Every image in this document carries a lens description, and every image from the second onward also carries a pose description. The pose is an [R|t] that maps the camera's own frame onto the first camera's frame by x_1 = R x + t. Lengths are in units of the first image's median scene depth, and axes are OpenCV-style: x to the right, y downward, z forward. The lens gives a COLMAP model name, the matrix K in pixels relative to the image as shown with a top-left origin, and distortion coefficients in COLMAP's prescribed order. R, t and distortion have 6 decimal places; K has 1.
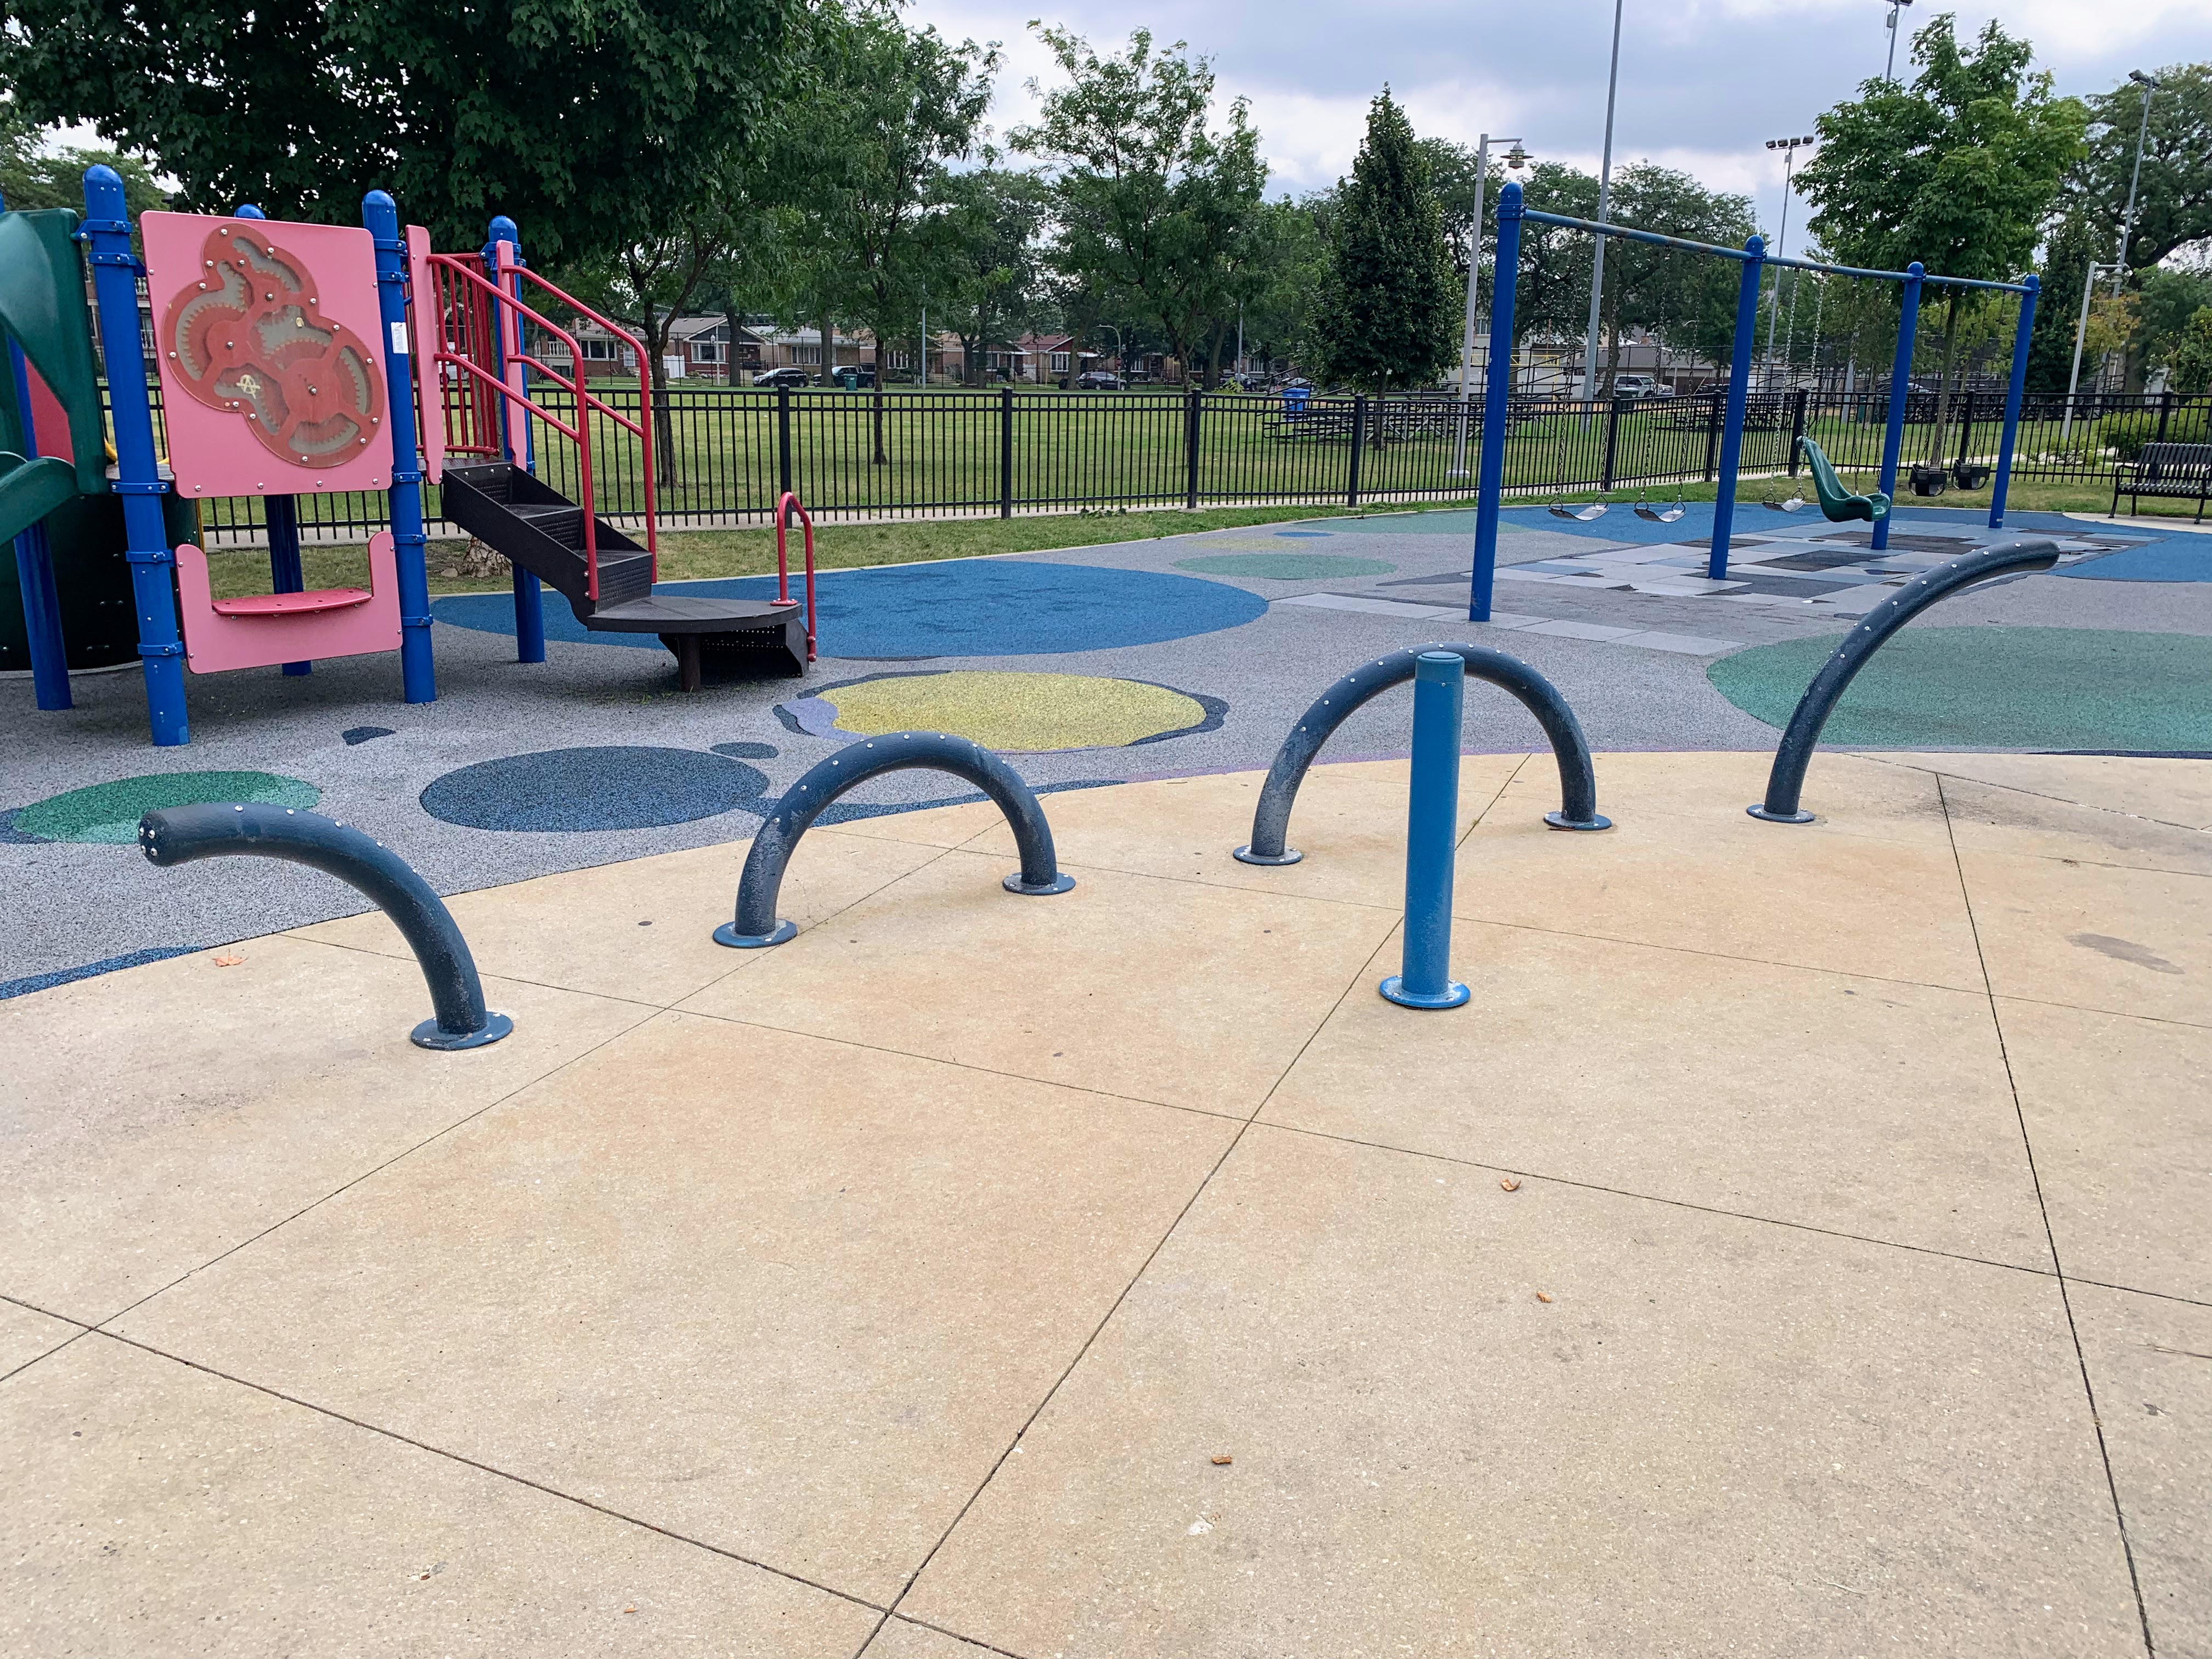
lens RADIAL K [[1732.3, 0, 1107.8], [0, 1732.3, 866.5], [0, 0, 1]] dist [0.002268, -0.003039]
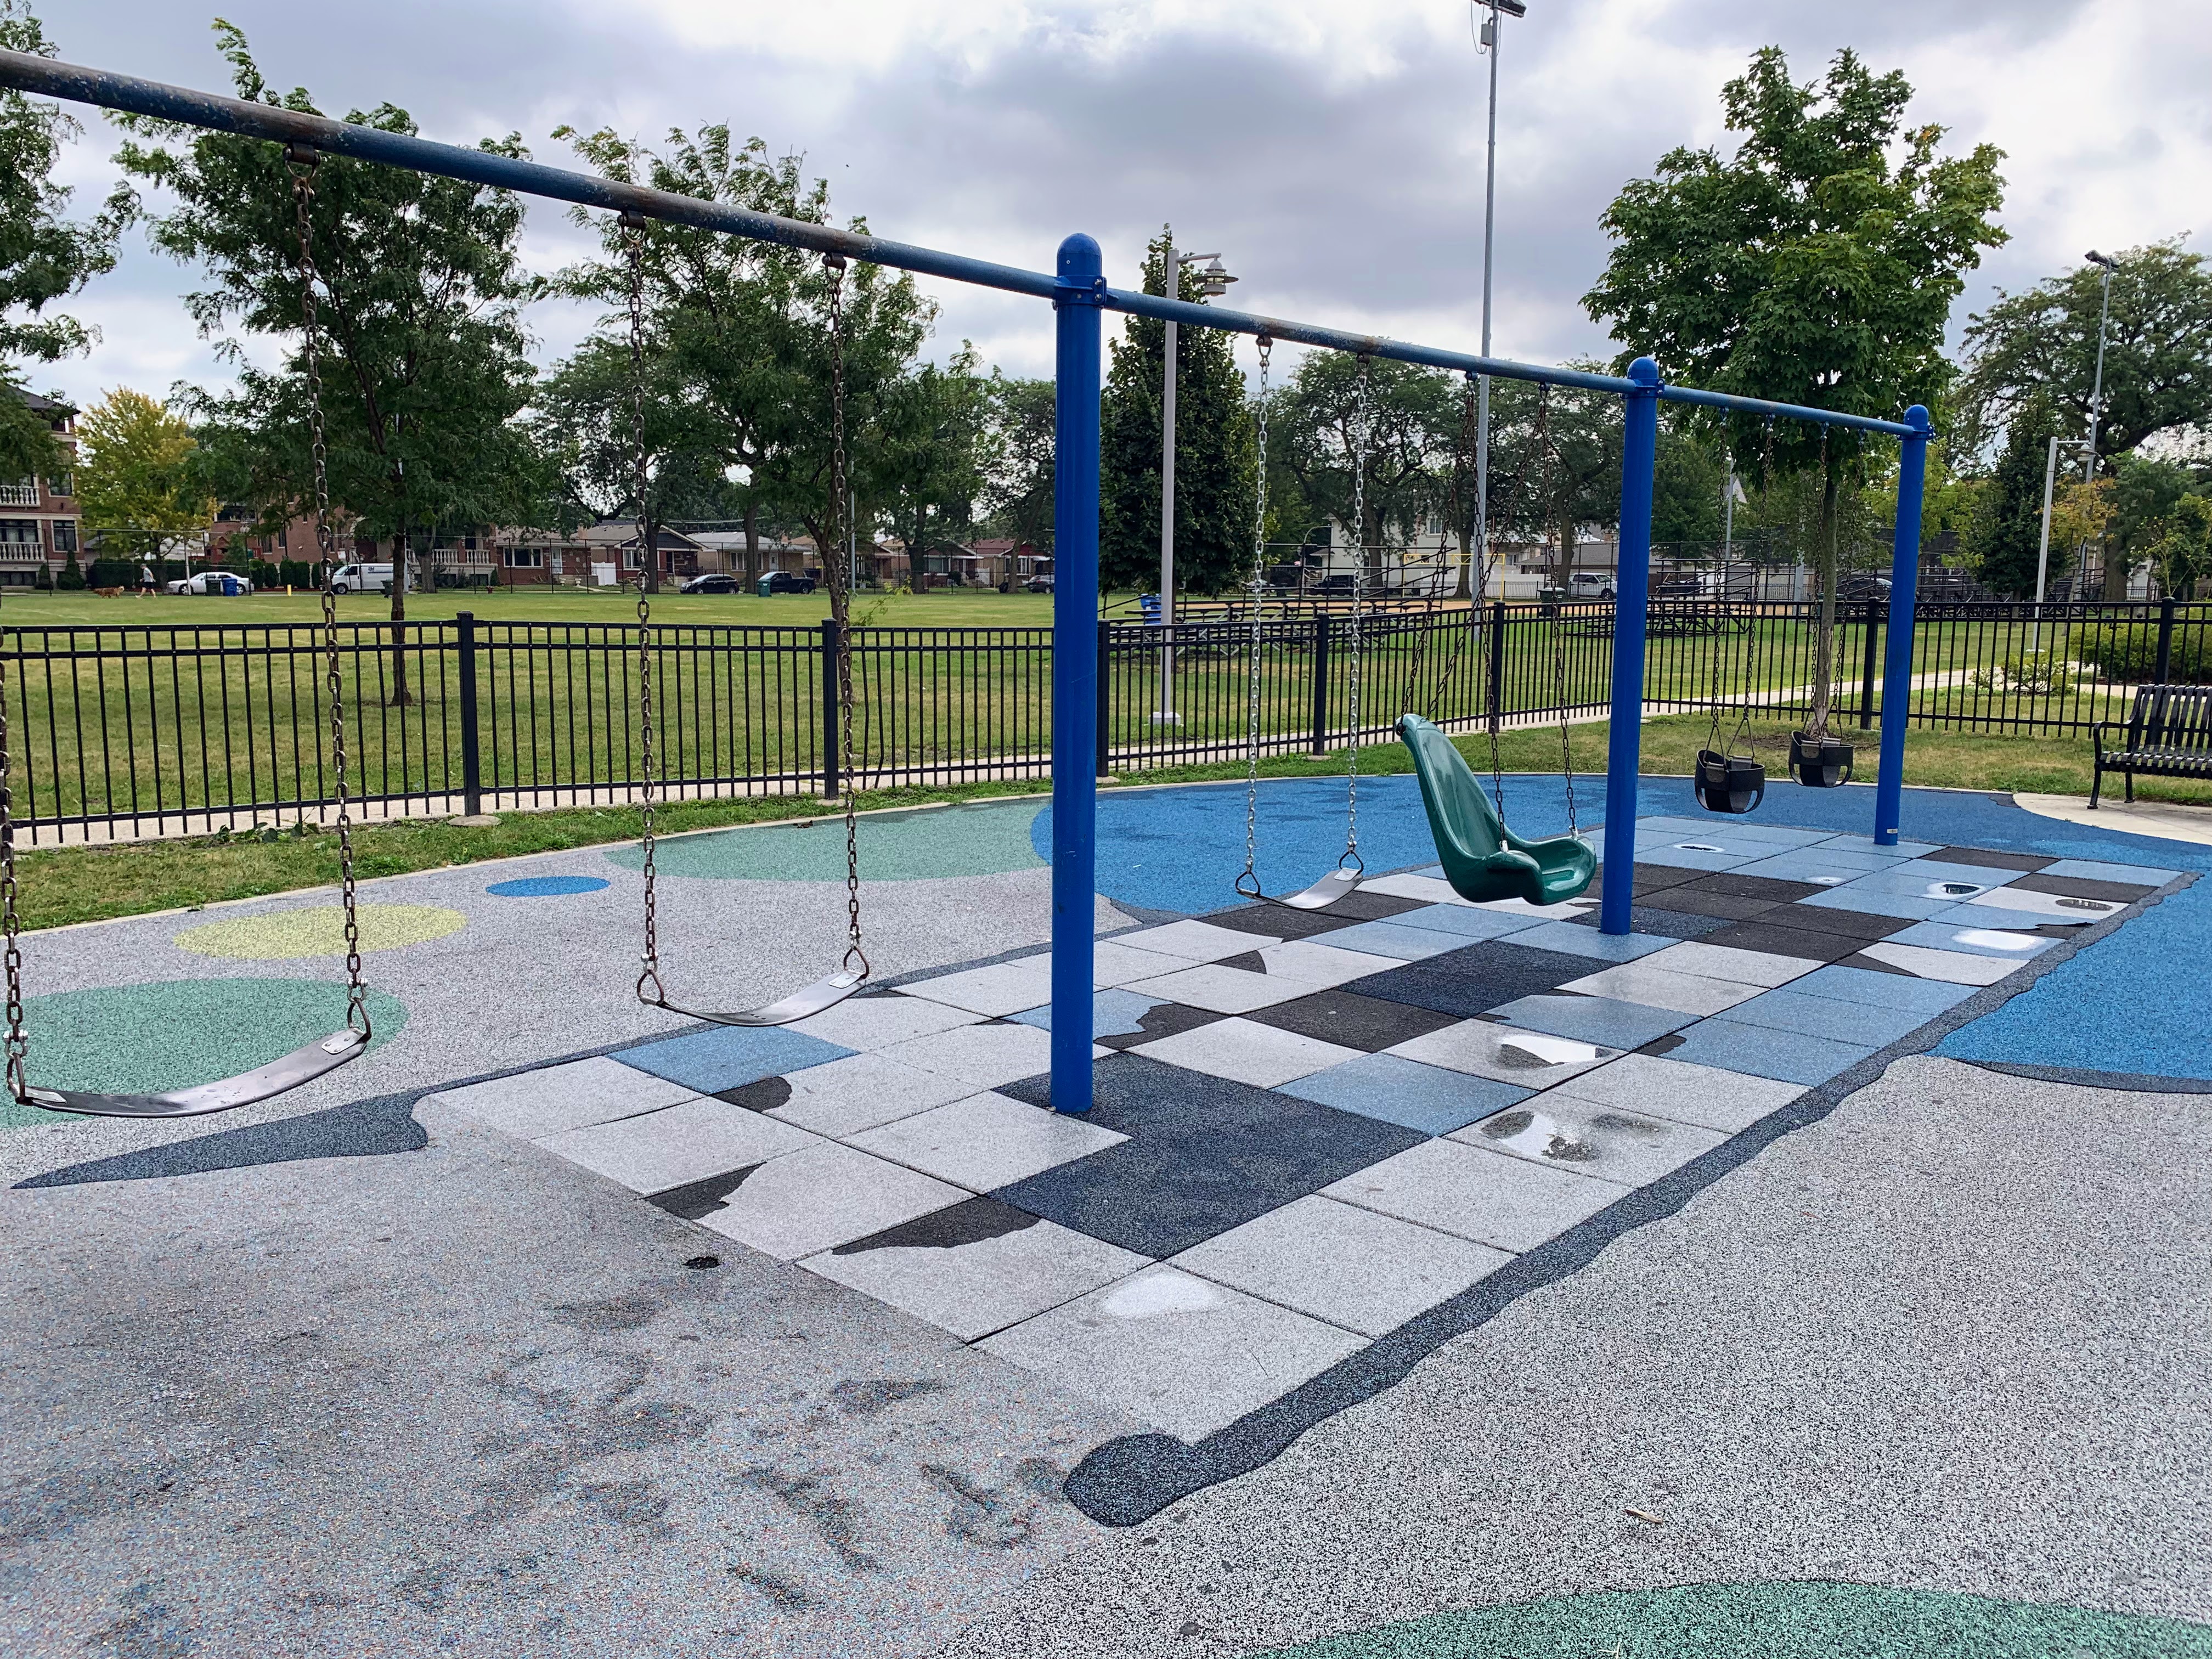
lens RADIAL K [[1696.6, 0, 1106.0], [0, 1696.6, 829.5], [0, 0, 1]] dist [0.001356, -0.006667]
pose [[0.999849, -0.007417, -0.015697, 0.079862], [0.005353, 0.991804, -0.127659, -0.039122], [0.016515, 0.127556, 0.991694, 0.133713]]
